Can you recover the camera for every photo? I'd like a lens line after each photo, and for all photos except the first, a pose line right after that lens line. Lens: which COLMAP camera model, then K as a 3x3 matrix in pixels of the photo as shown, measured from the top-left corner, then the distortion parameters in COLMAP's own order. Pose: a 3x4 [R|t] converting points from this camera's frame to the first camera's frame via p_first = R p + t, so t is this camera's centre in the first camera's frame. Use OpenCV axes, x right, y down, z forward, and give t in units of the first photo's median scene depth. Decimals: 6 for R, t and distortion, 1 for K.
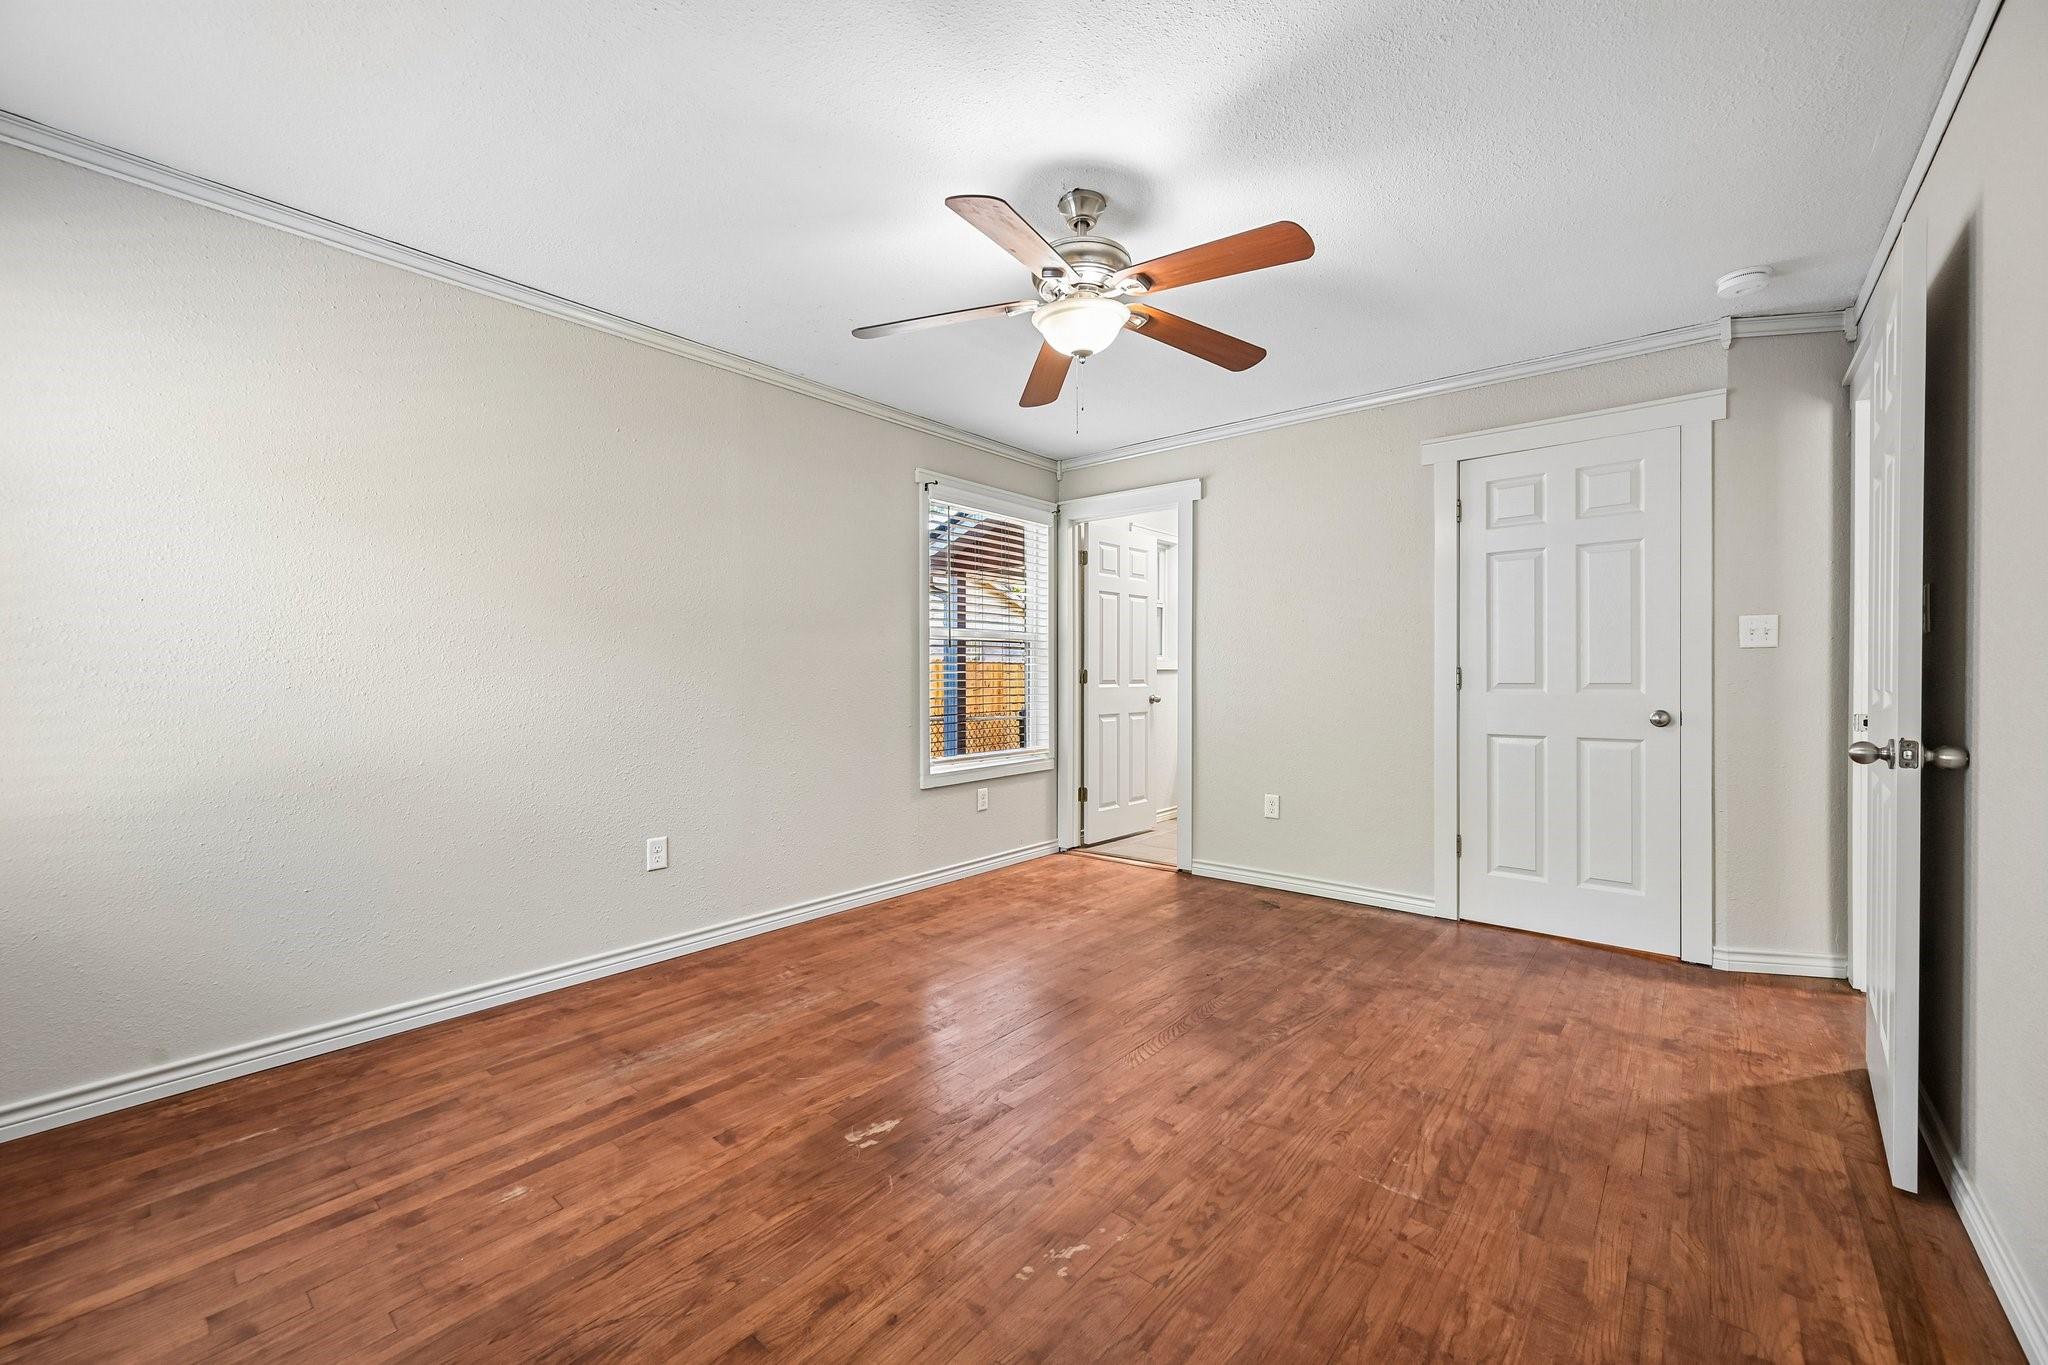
lens RADIAL K [[806.1, 0, 1026.6], [0, 806.1, 677.3], [0, 0, 1]] dist [-0.000524, 0.000203]
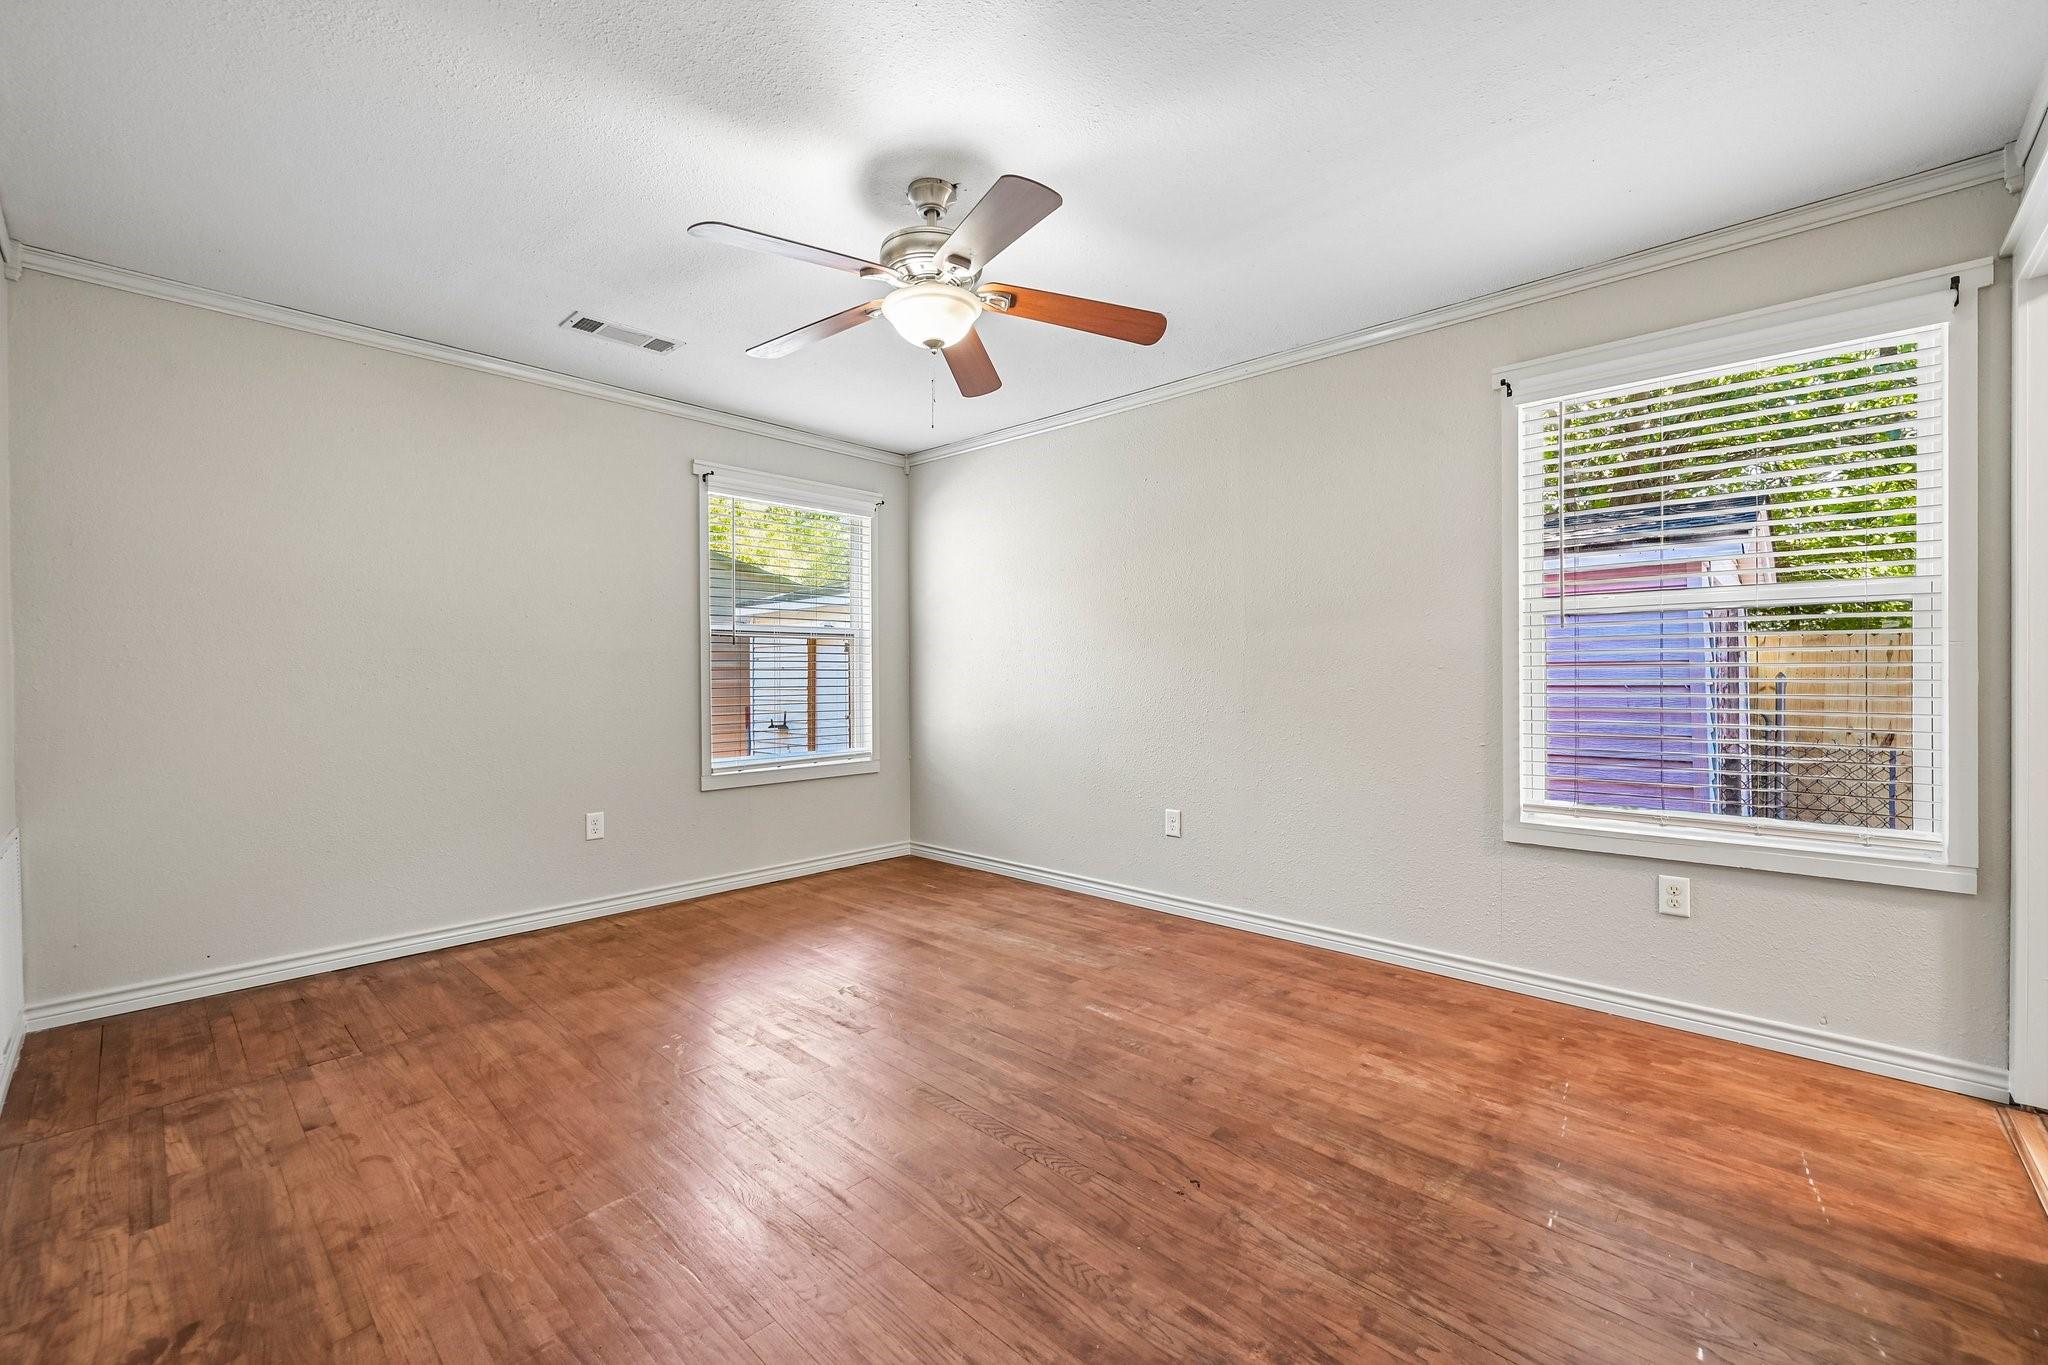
lens RADIAL K [[831.3, 0, 1026.4], [0, 831.3, 680.1], [0, 0, 1]] dist [-0.002347, 0.000641]
pose [[-0.049263, 0.007952, -0.998754, 0.821260], [0.000246, 0.999968, 0.007950, -0.002724], [0.998786, 0.000146, -0.049263, 0.890990]]
